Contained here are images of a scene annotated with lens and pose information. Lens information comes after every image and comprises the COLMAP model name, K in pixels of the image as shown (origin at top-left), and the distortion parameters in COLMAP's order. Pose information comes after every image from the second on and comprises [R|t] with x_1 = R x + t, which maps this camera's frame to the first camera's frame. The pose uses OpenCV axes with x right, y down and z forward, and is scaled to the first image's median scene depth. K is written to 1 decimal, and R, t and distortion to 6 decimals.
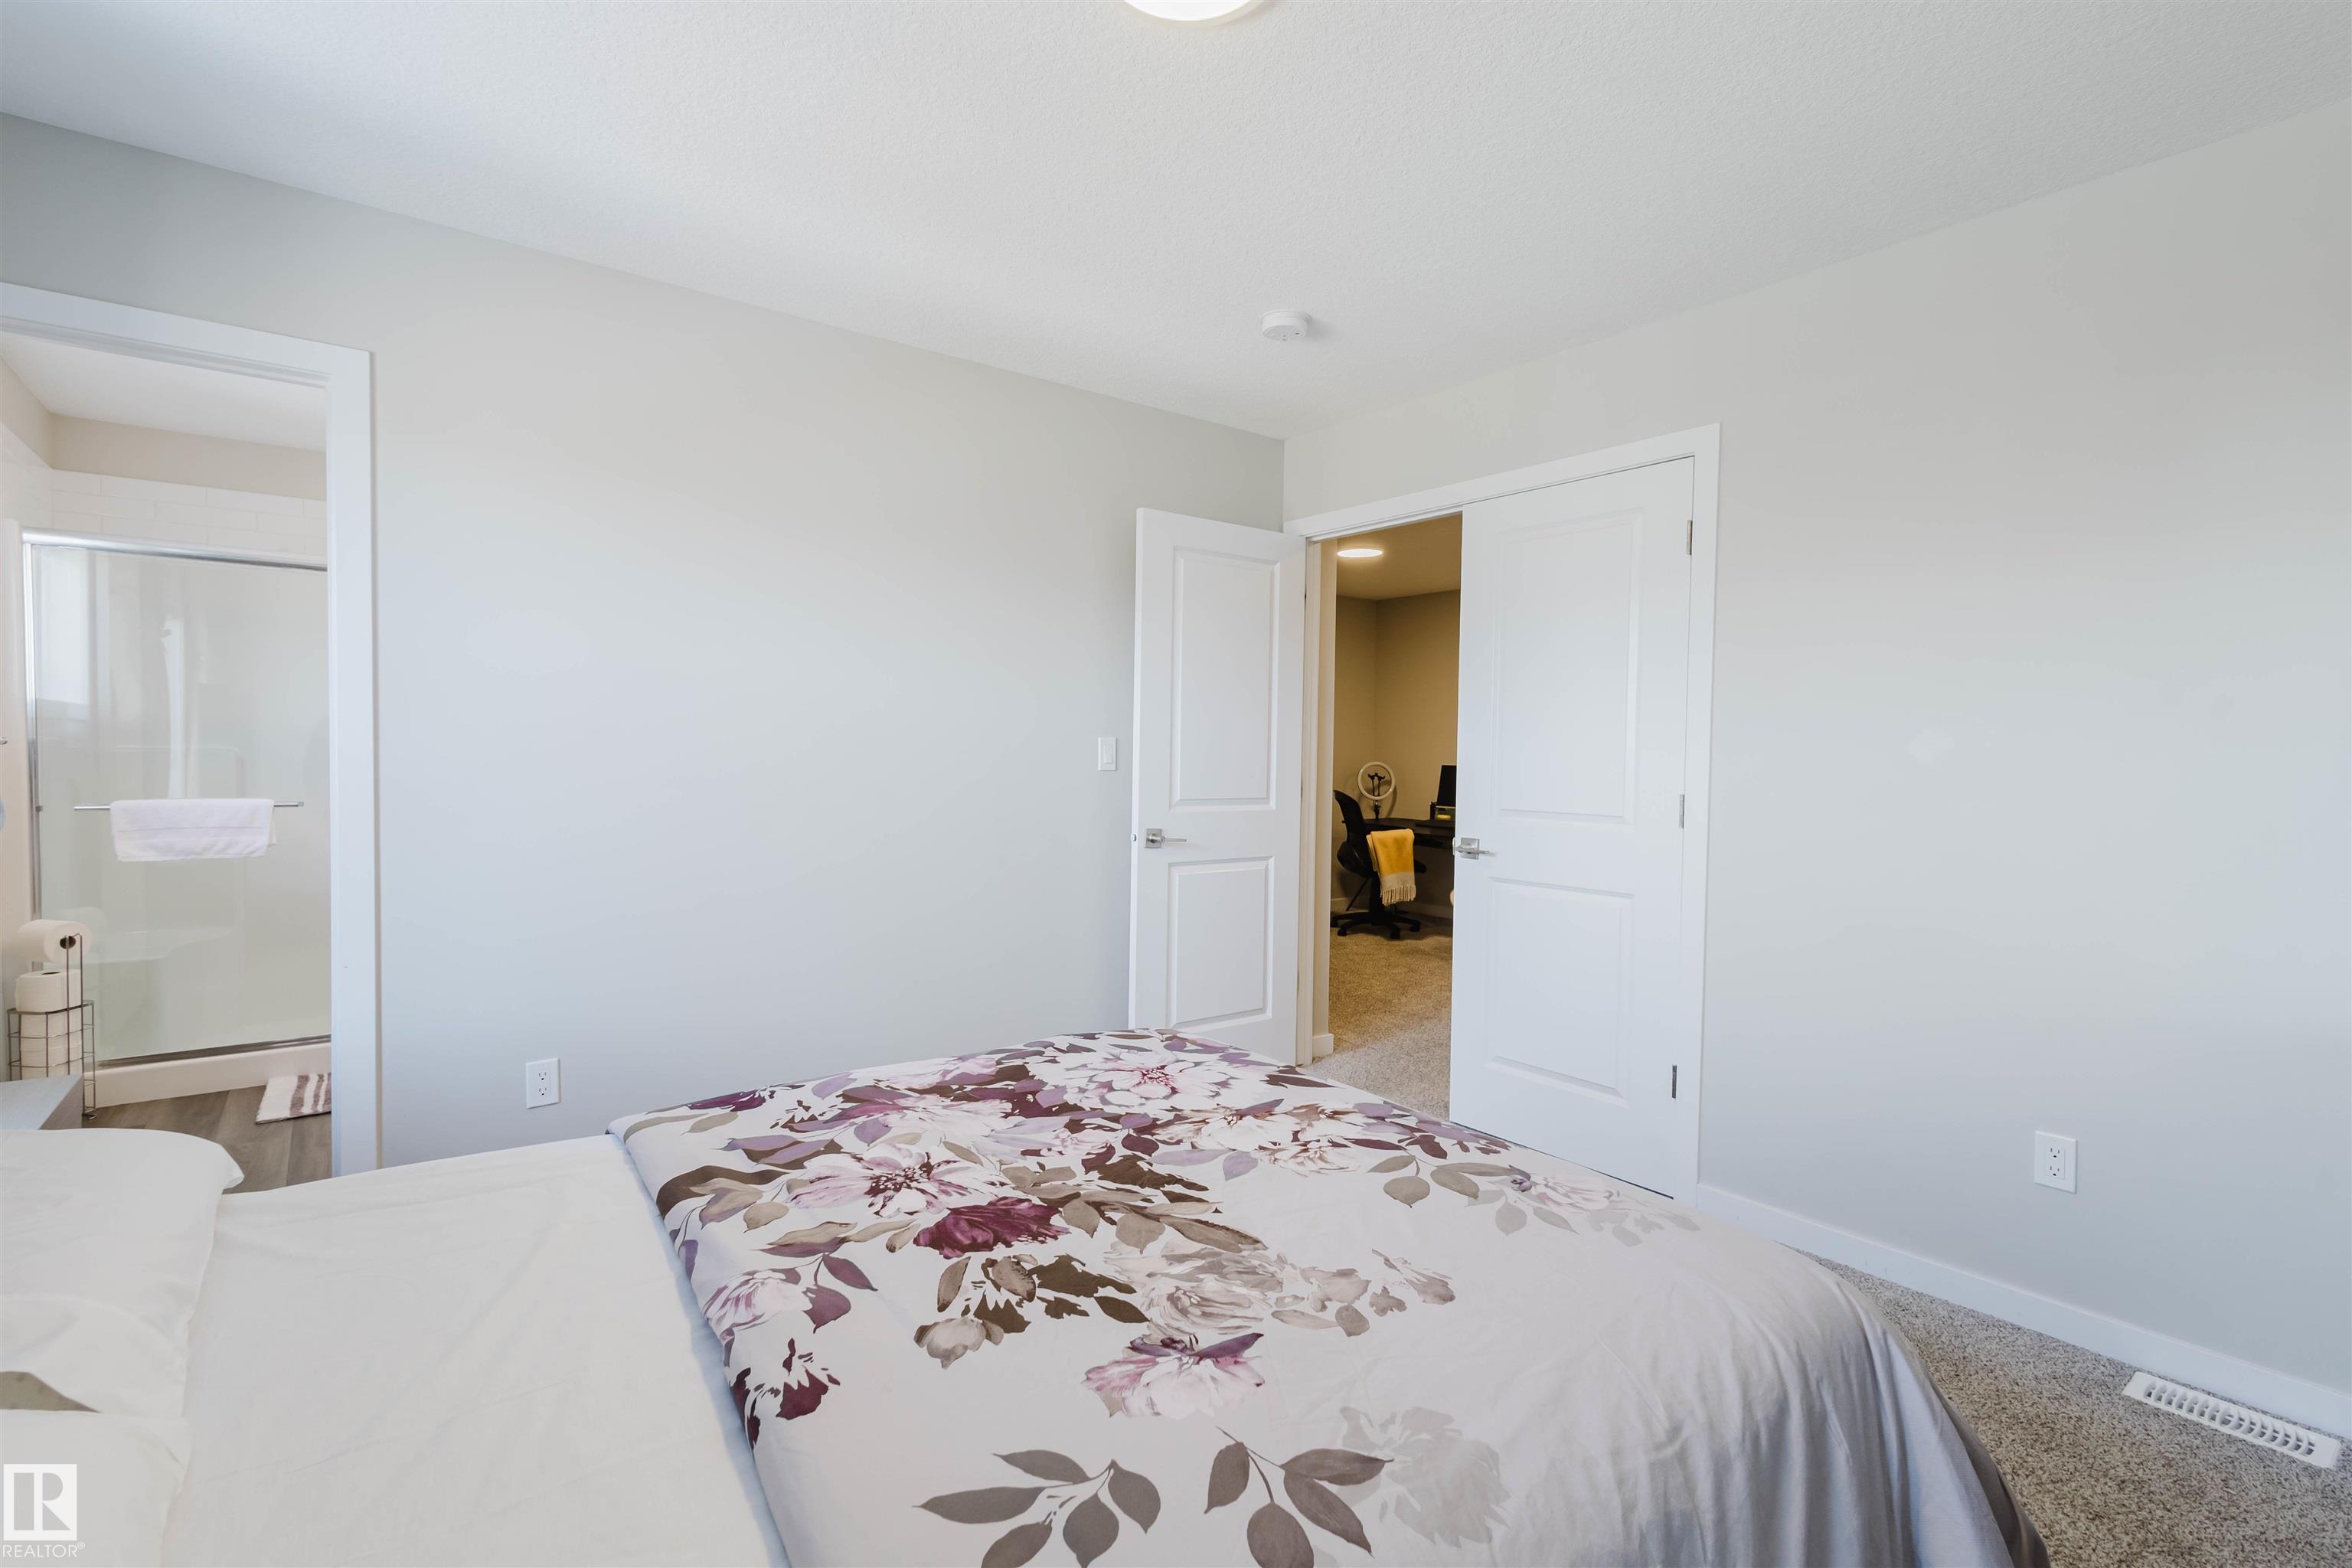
lens RADIAL K [[1080.8, 0, 1173.0], [0, 1080.8, 775.9], [0, 0, 1]] dist [0.013198, -0.006235]
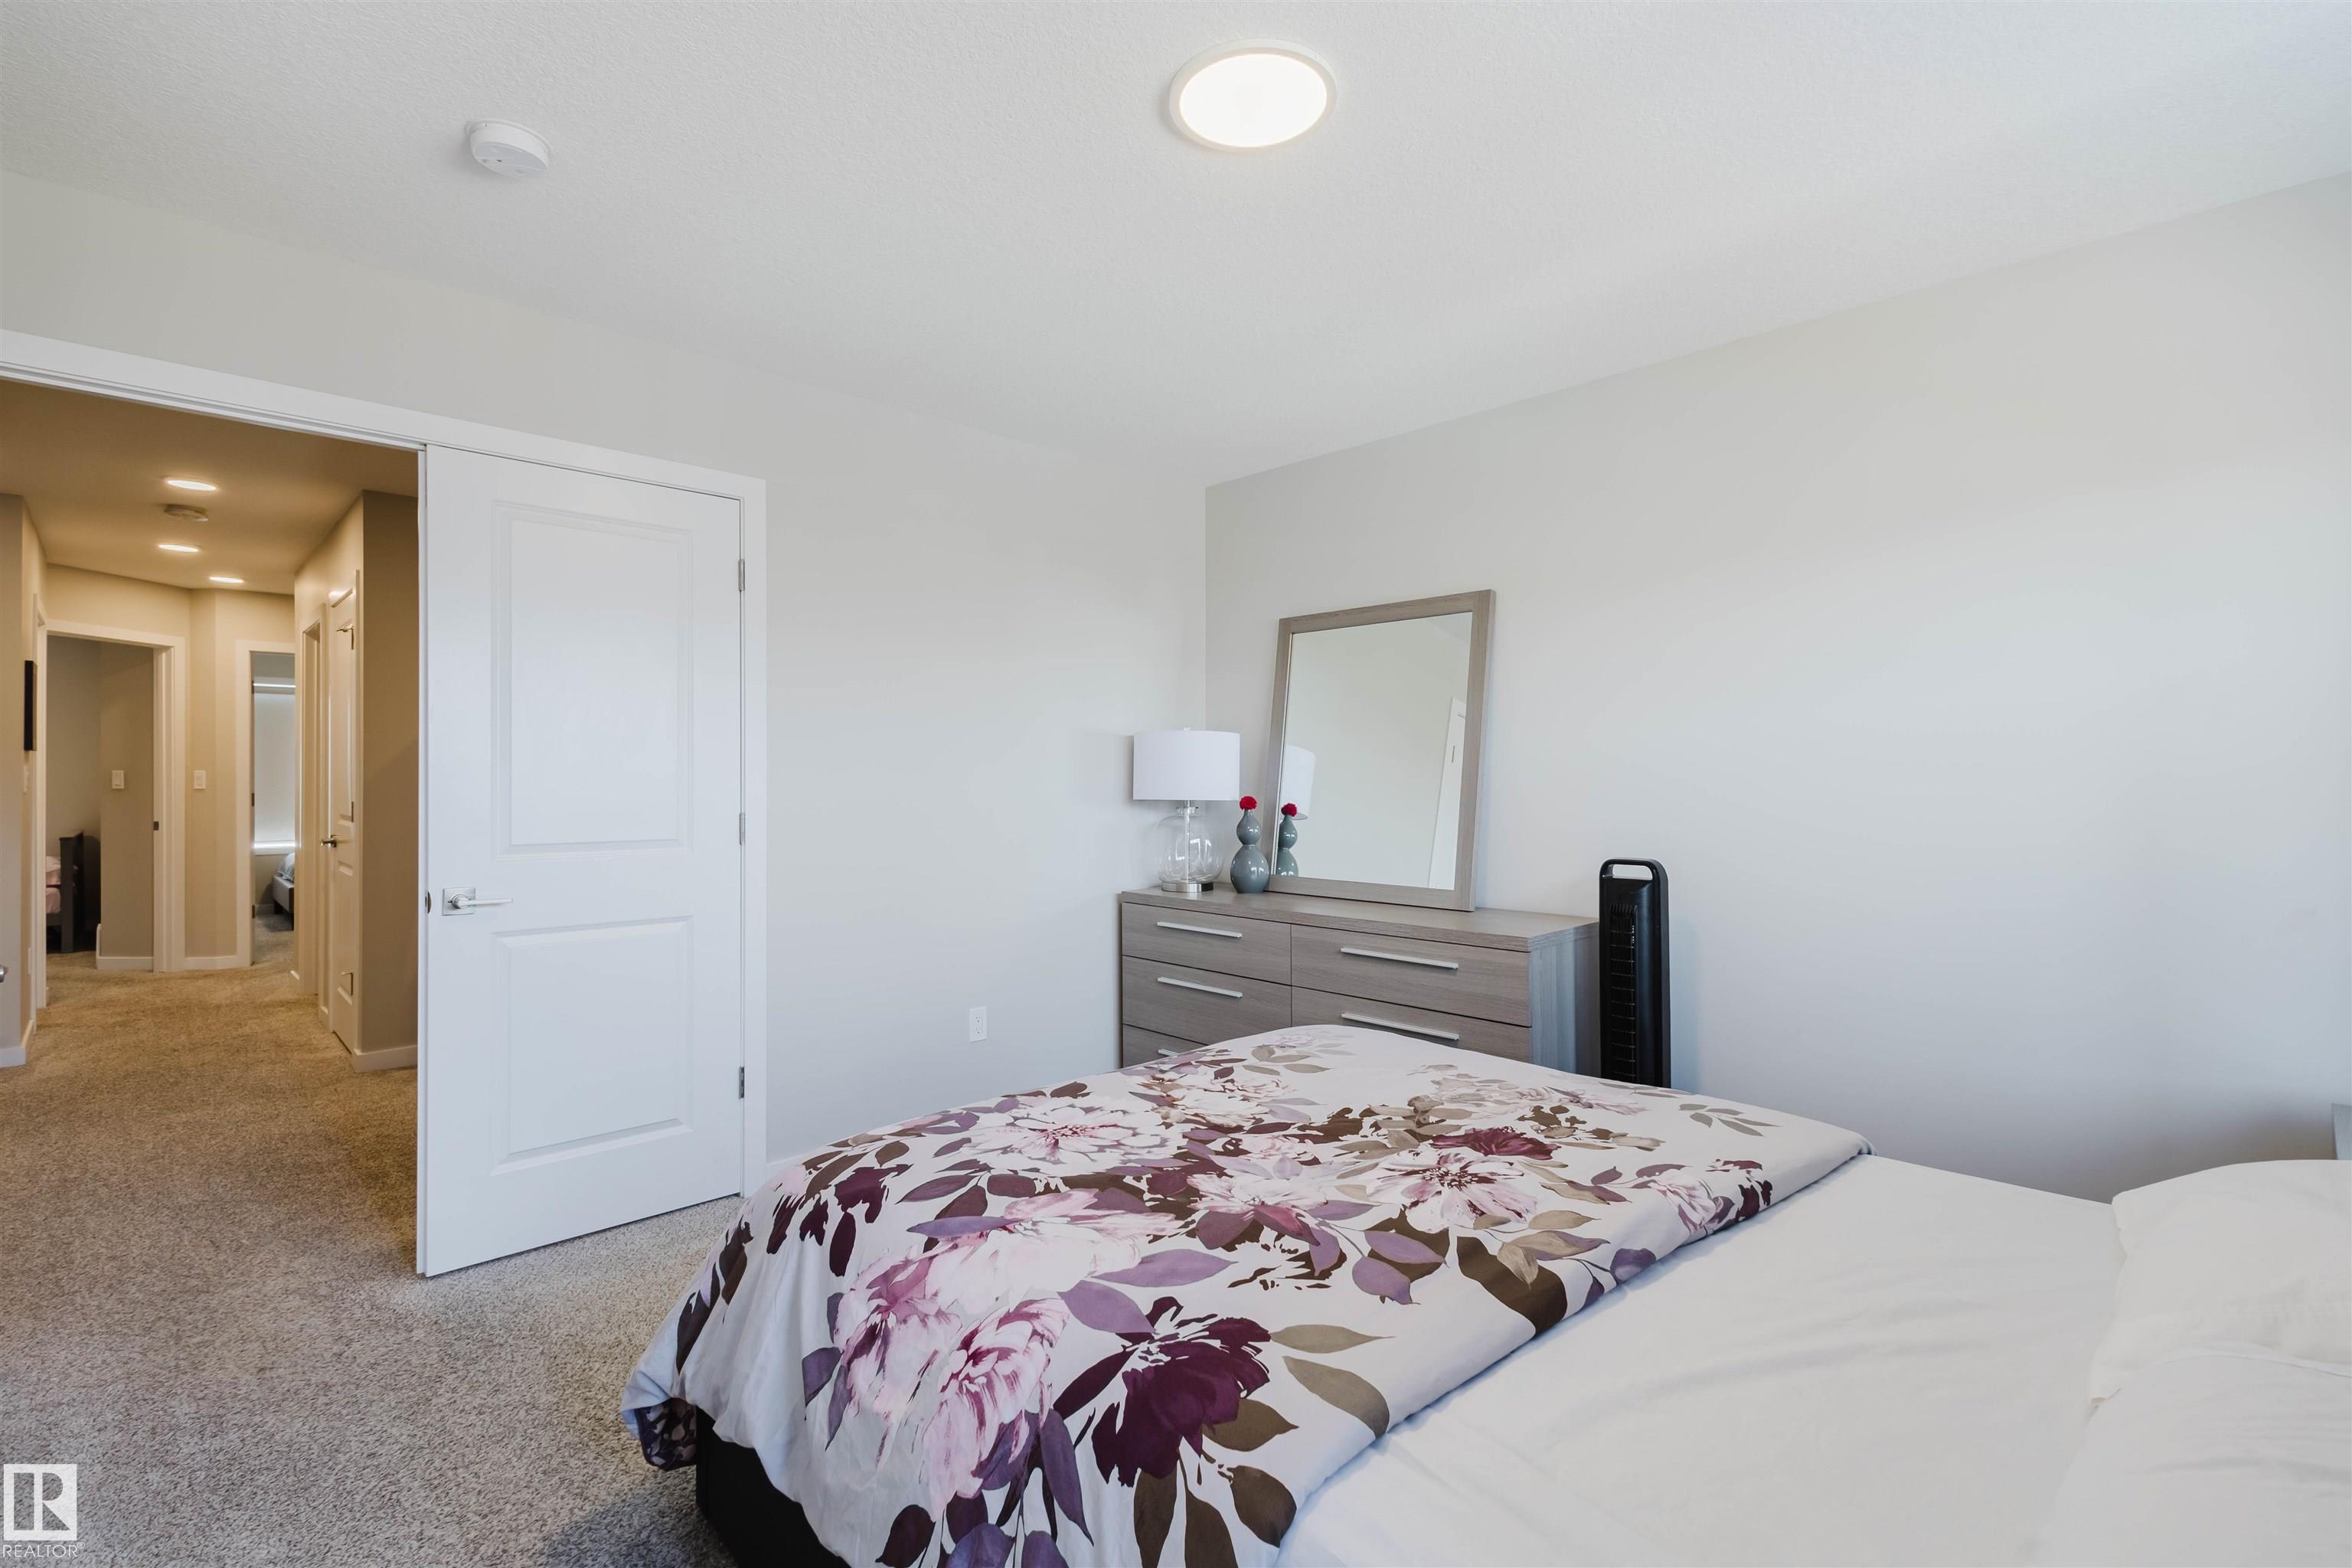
lens RADIAL K [[1080.8, 0, 1171.4], [0, 1080.8, 785.2], [0, 0, 1]] dist [0.013198, -0.006235]
pose [[-0.110999, -0.018239, 0.993653, -1.063047], [0.022725, 0.999524, 0.020886, -0.038826], [-0.993561, 0.024899, -0.110531, 1.145525]]
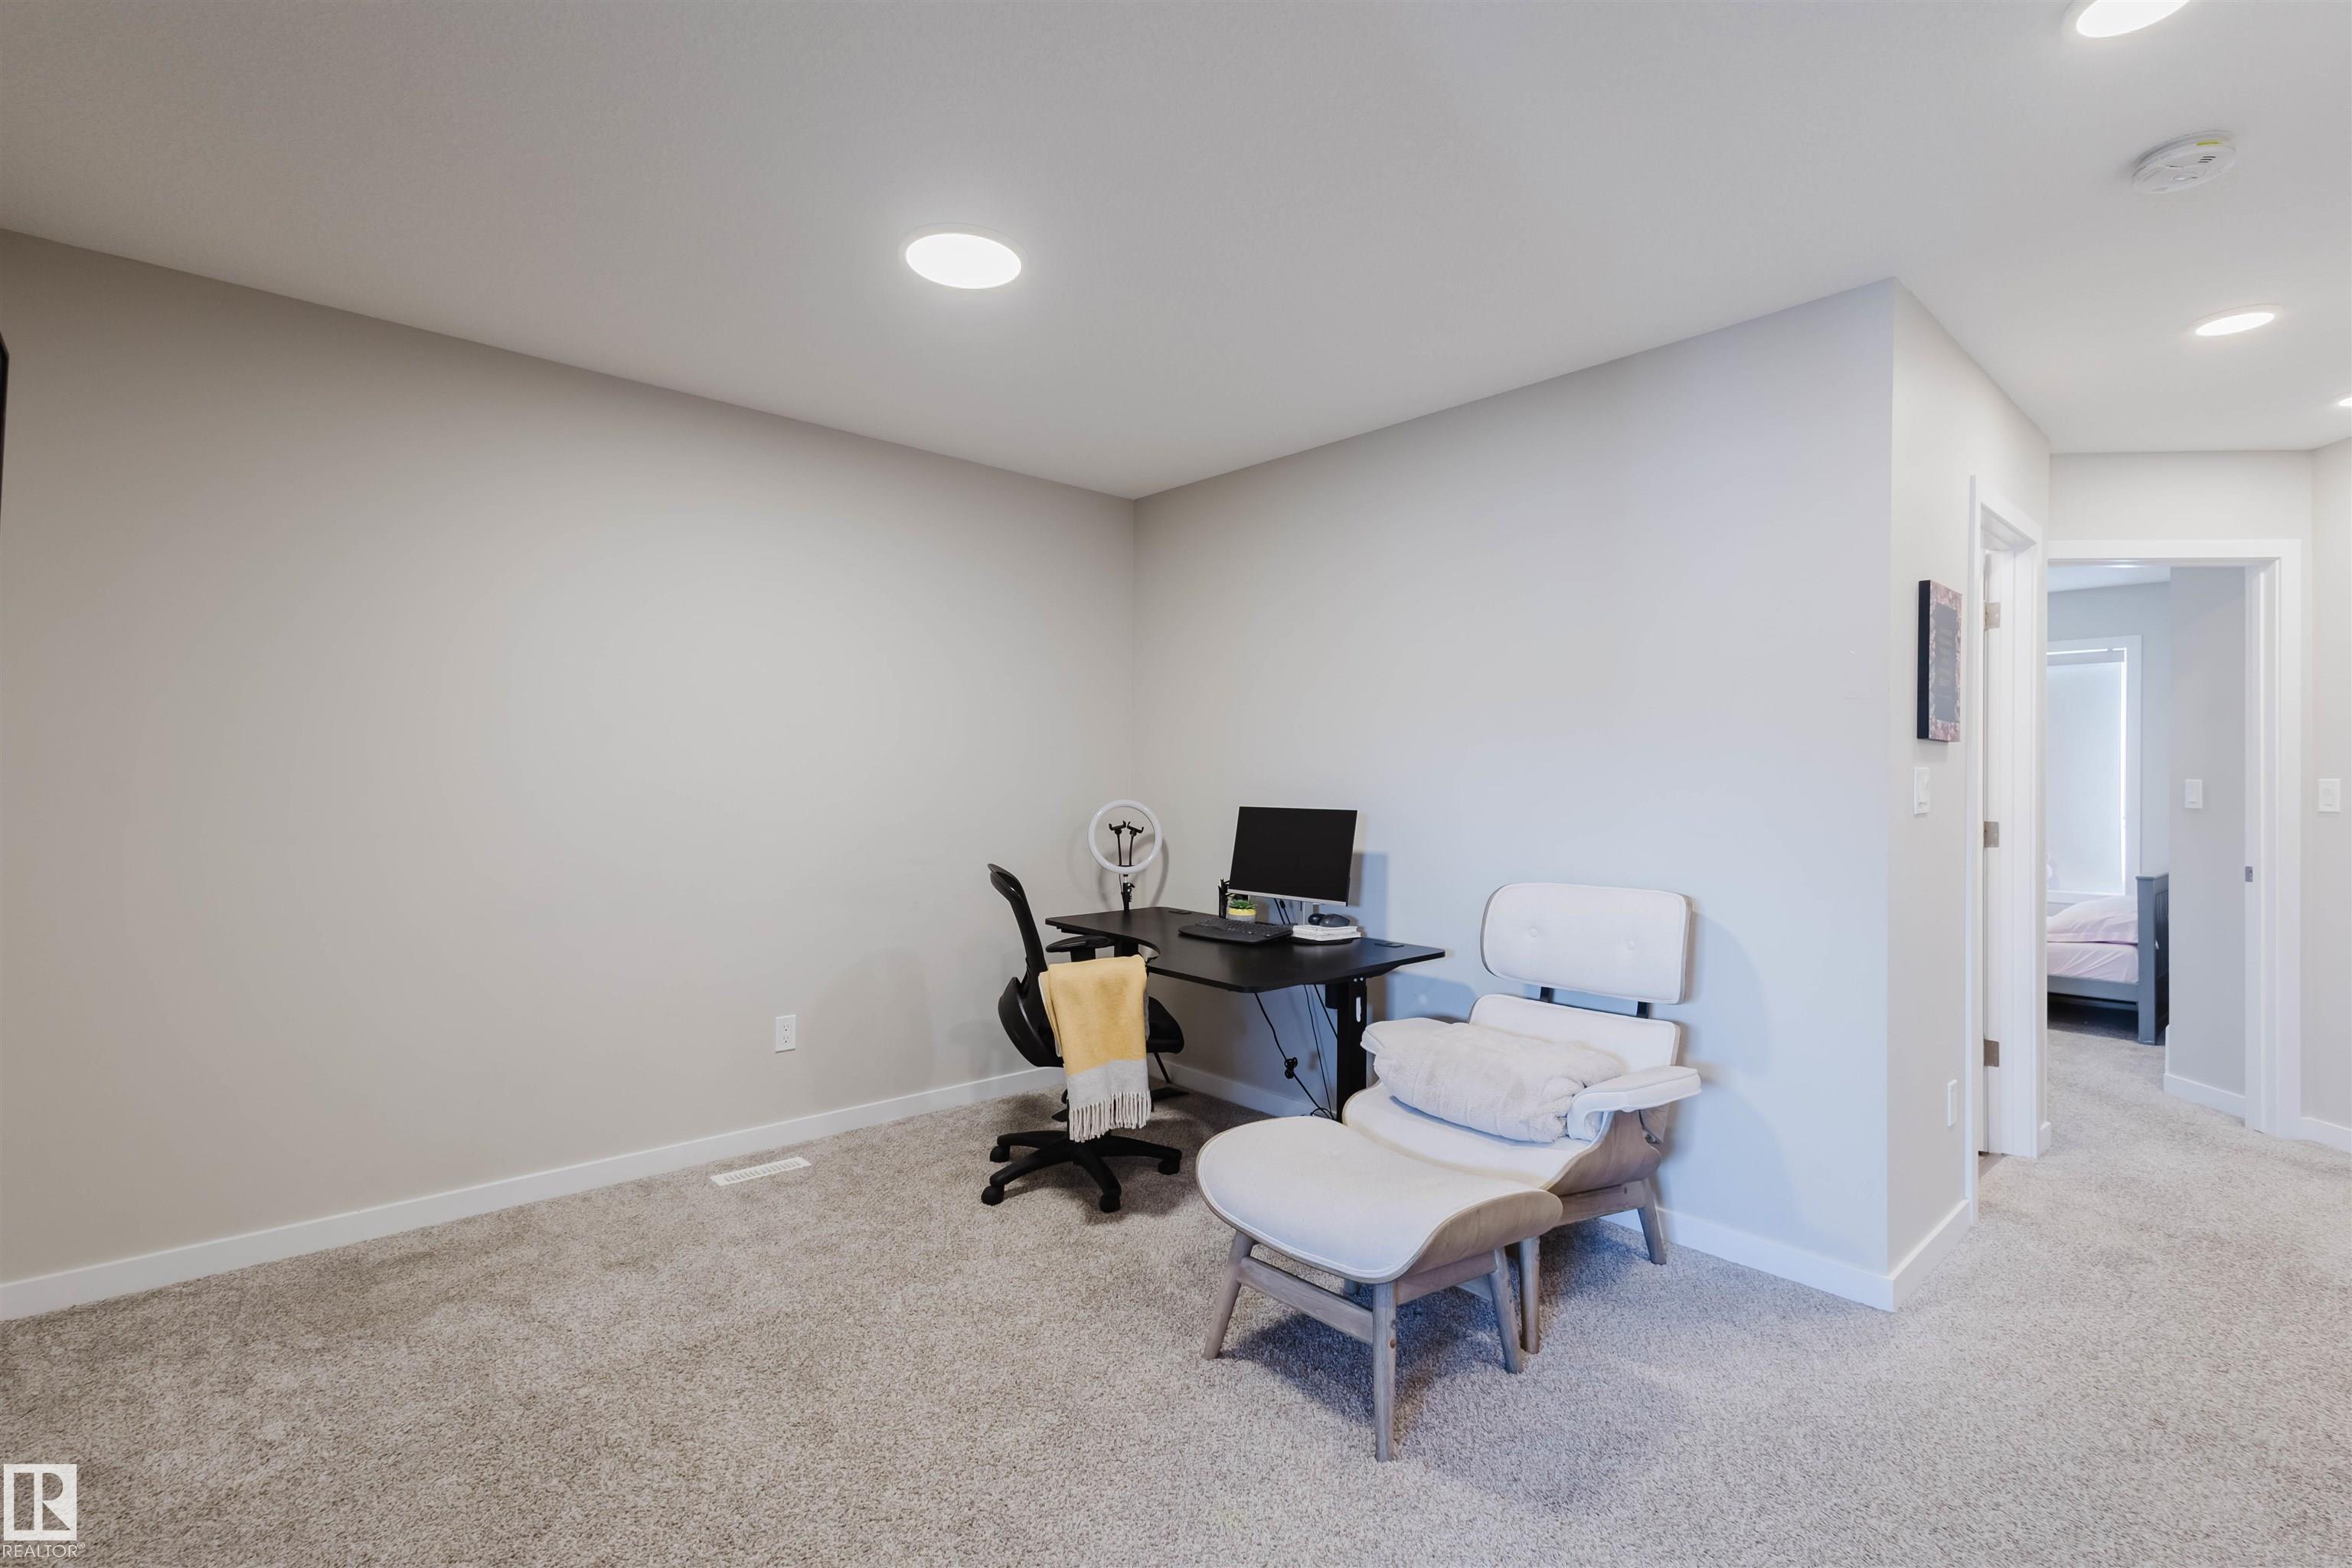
lens RADIAL K [[1080.8, 0, 1177.4], [0, 1080.8, 781.5], [0, 0, 1]] dist [0.013198, -0.006235]
pose [[0.996248, -0.002852, 0.086499, 0.792543], [0.005210, 0.999621, -0.027045, -0.037301], [-0.086389, 0.027394, 0.995885, 2.263575]]
